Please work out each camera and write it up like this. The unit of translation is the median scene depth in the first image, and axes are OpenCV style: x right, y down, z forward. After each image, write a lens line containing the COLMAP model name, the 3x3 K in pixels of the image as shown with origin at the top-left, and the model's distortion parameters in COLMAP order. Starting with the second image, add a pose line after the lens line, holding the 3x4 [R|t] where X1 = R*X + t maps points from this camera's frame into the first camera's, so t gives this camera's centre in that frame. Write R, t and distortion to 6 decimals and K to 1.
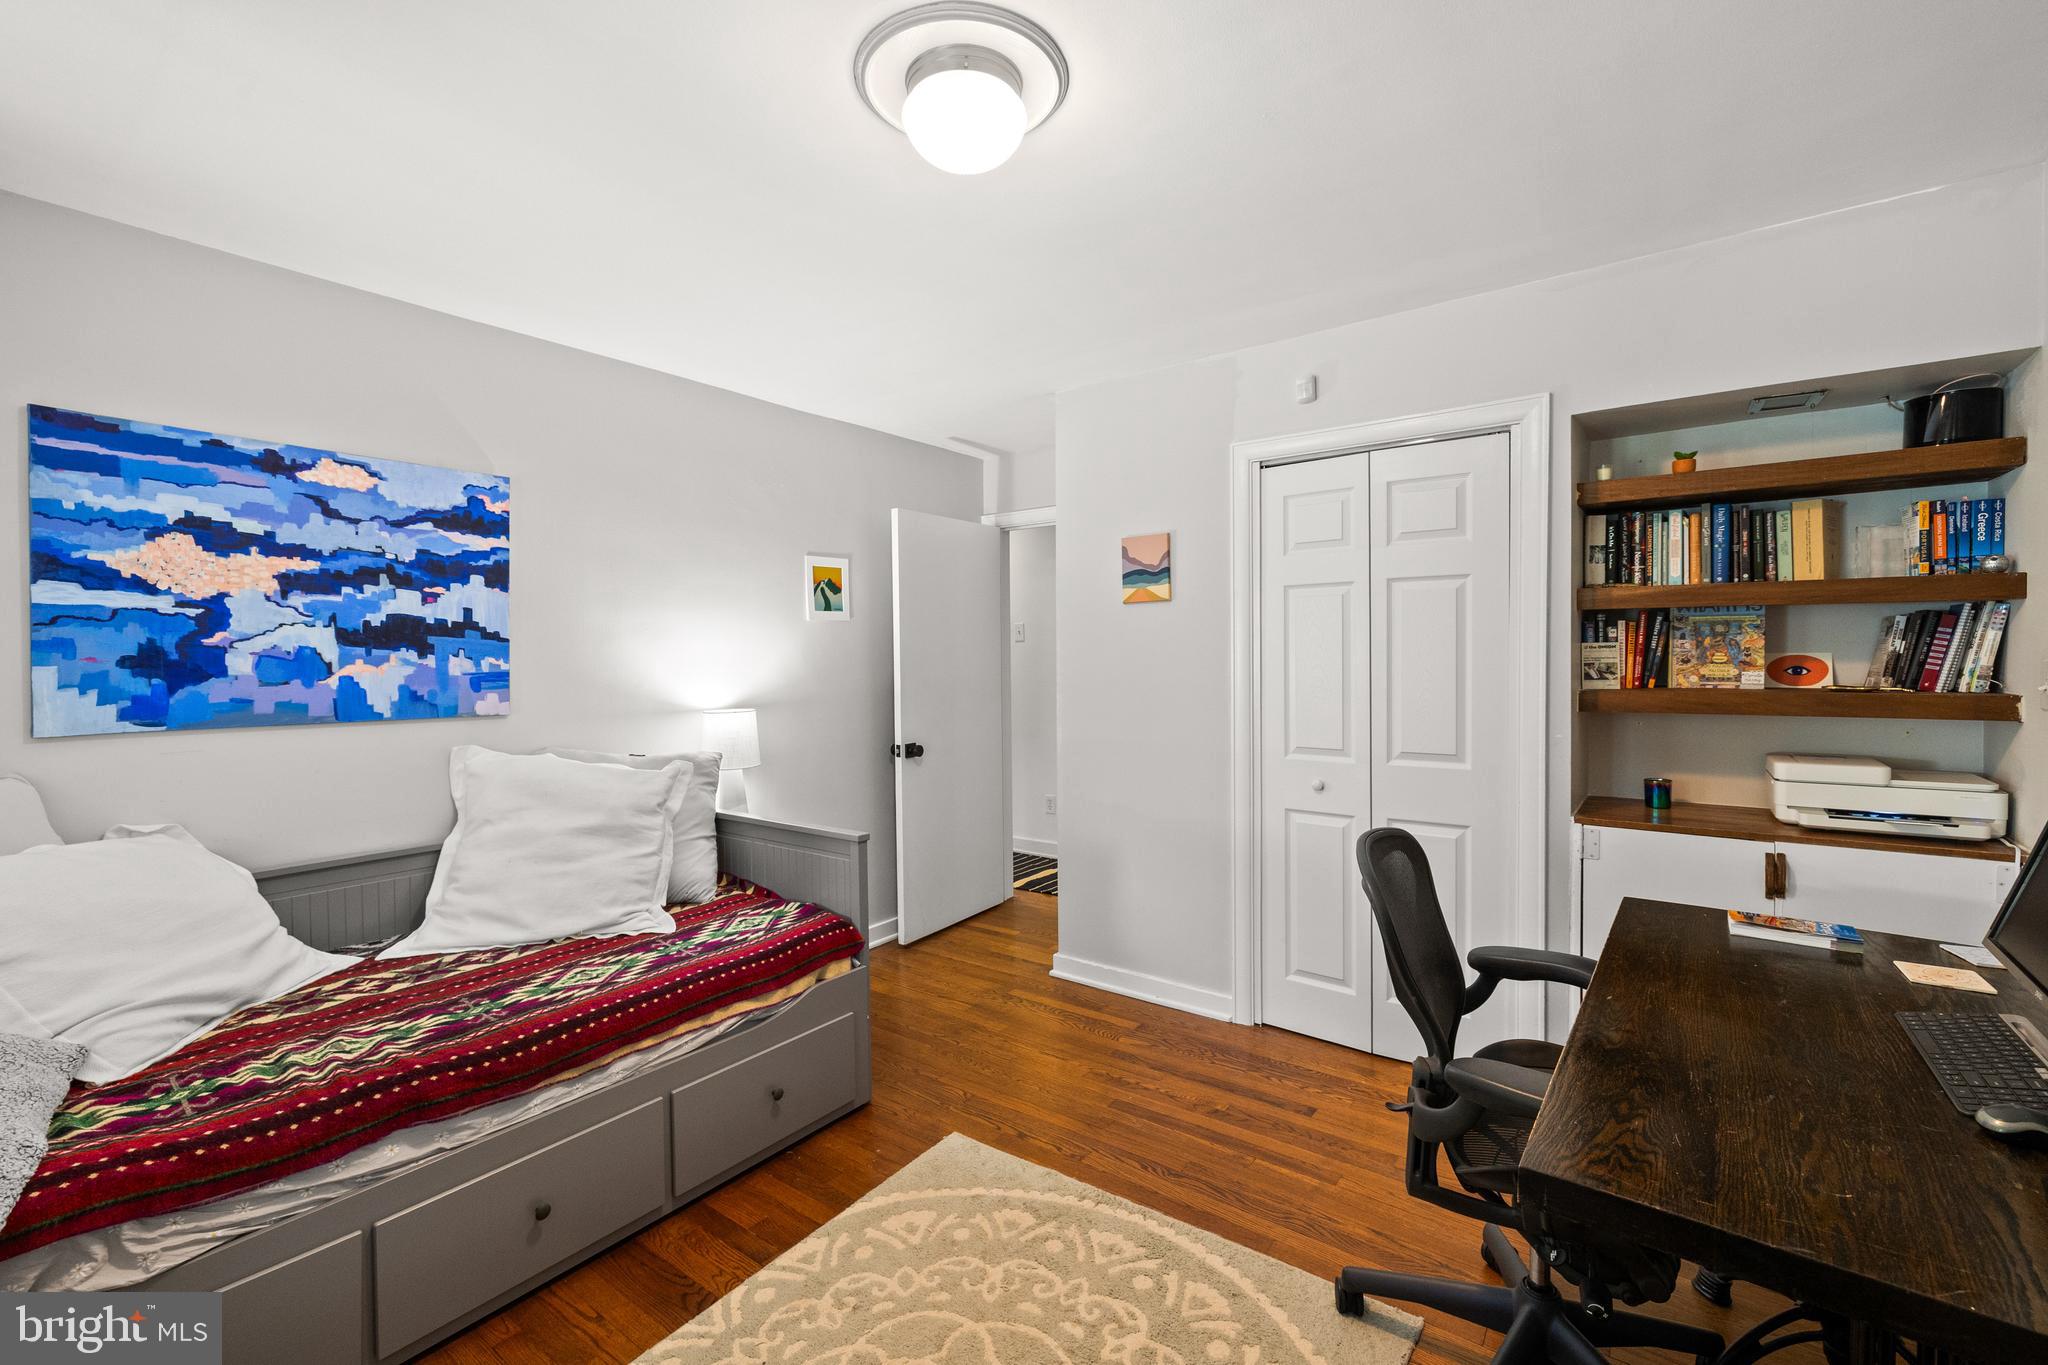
lens RADIAL K [[867.6, 0, 1022.9], [0, 867.6, 668.5], [0, 0, 1]] dist [-0.001291, 0.000708]
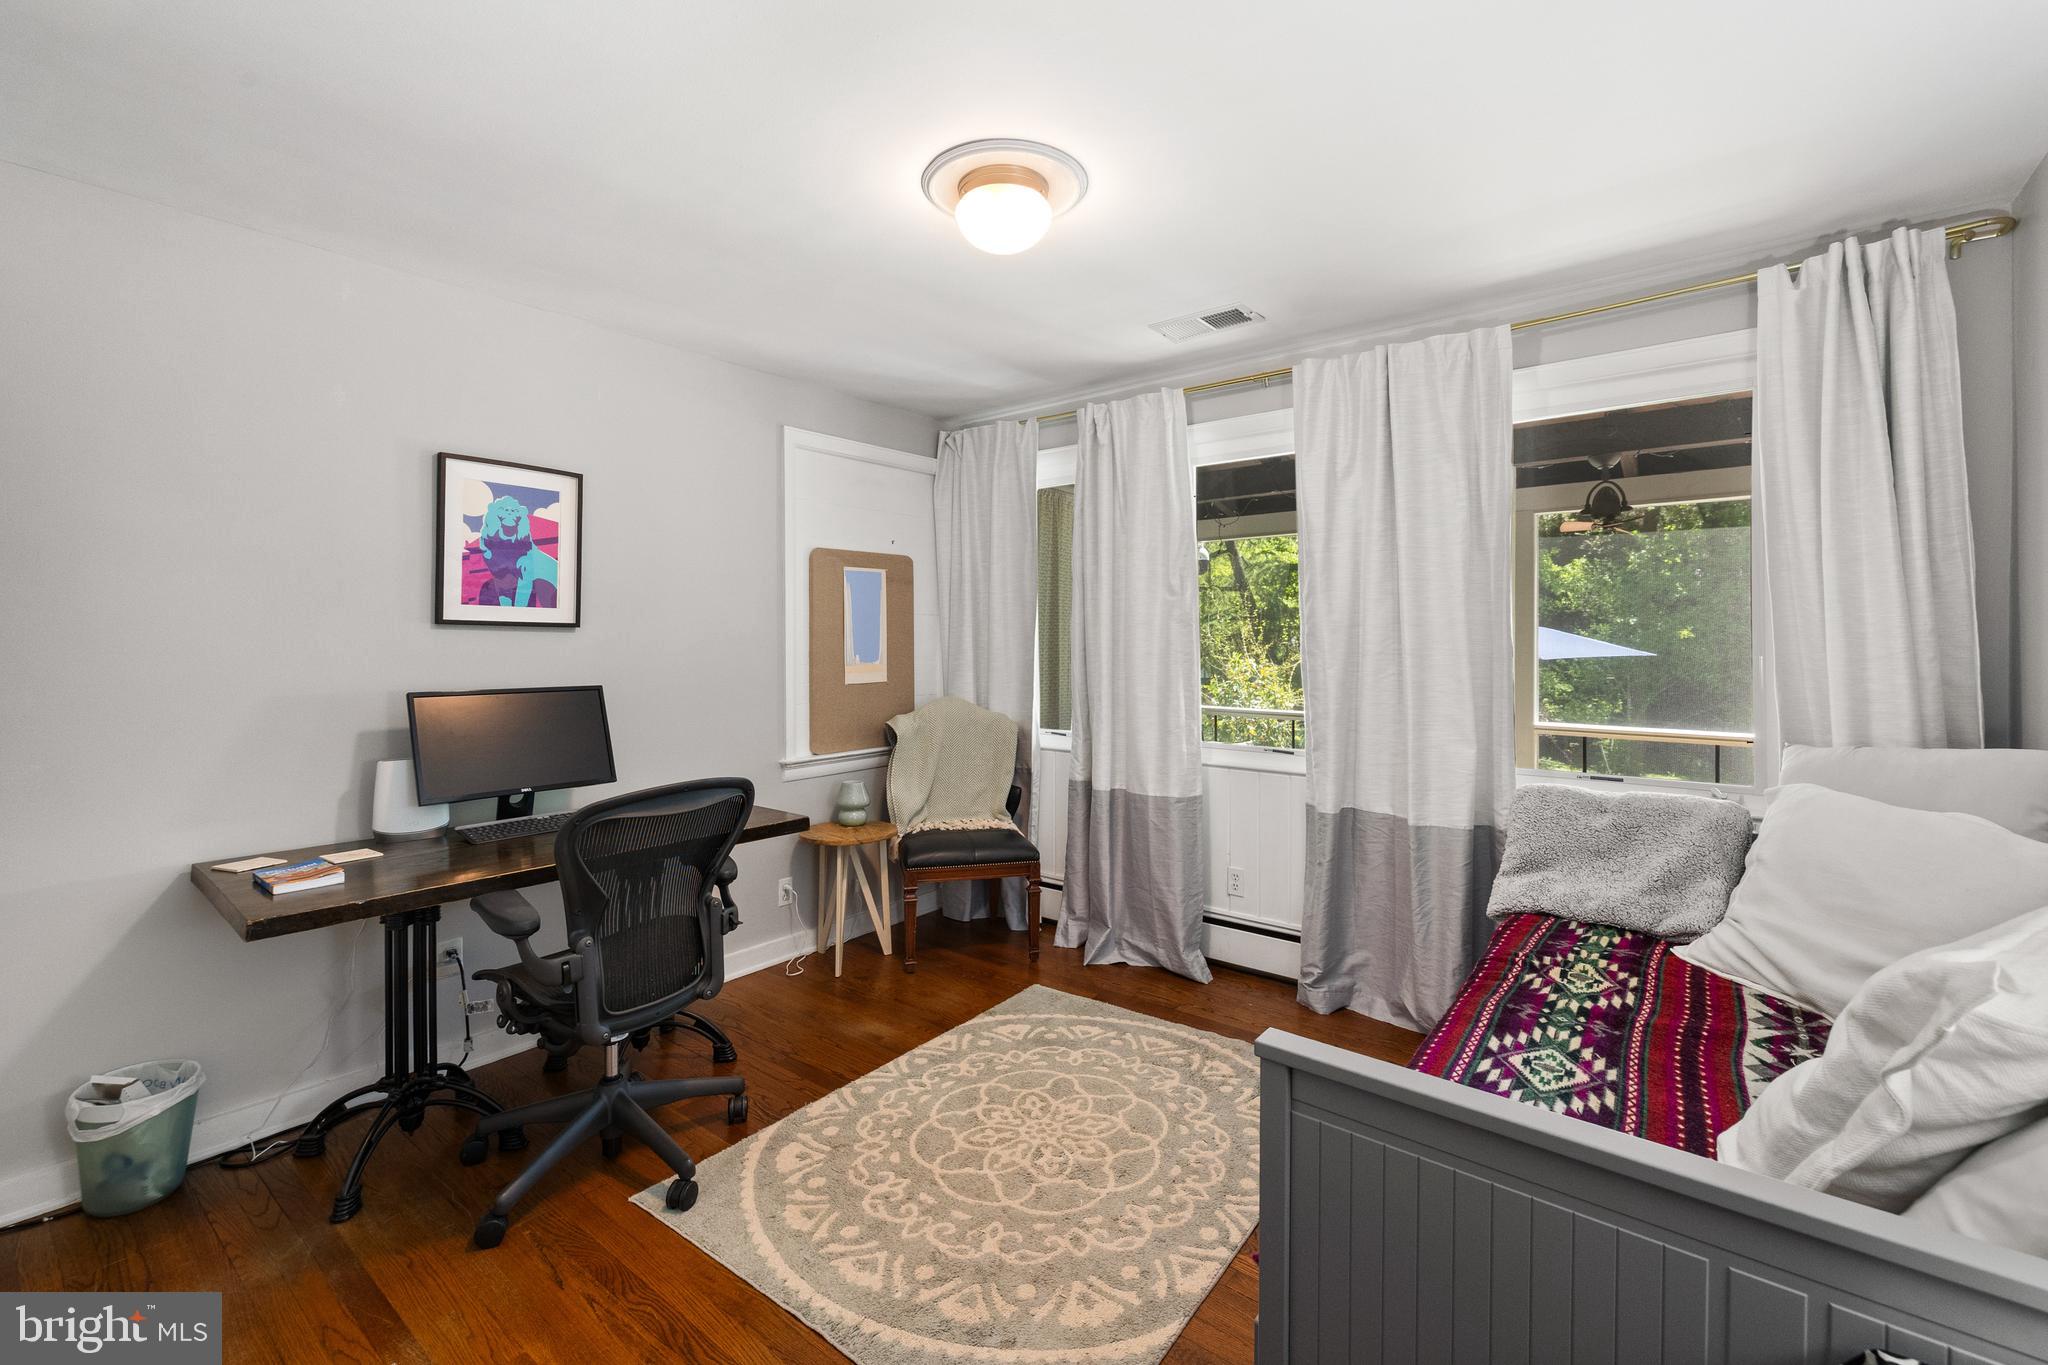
lens RADIAL K [[867.6, 0, 1019.6], [0, 867.6, 631.8], [0, 0, 1]] dist [-0.001291, 0.000708]
pose [[-0.999331, 0.010475, 0.035040, -0.108548], [0.010801, 0.999900, 0.009132, -0.021809], [-0.034940, 0.009505, -0.999344, 1.995130]]
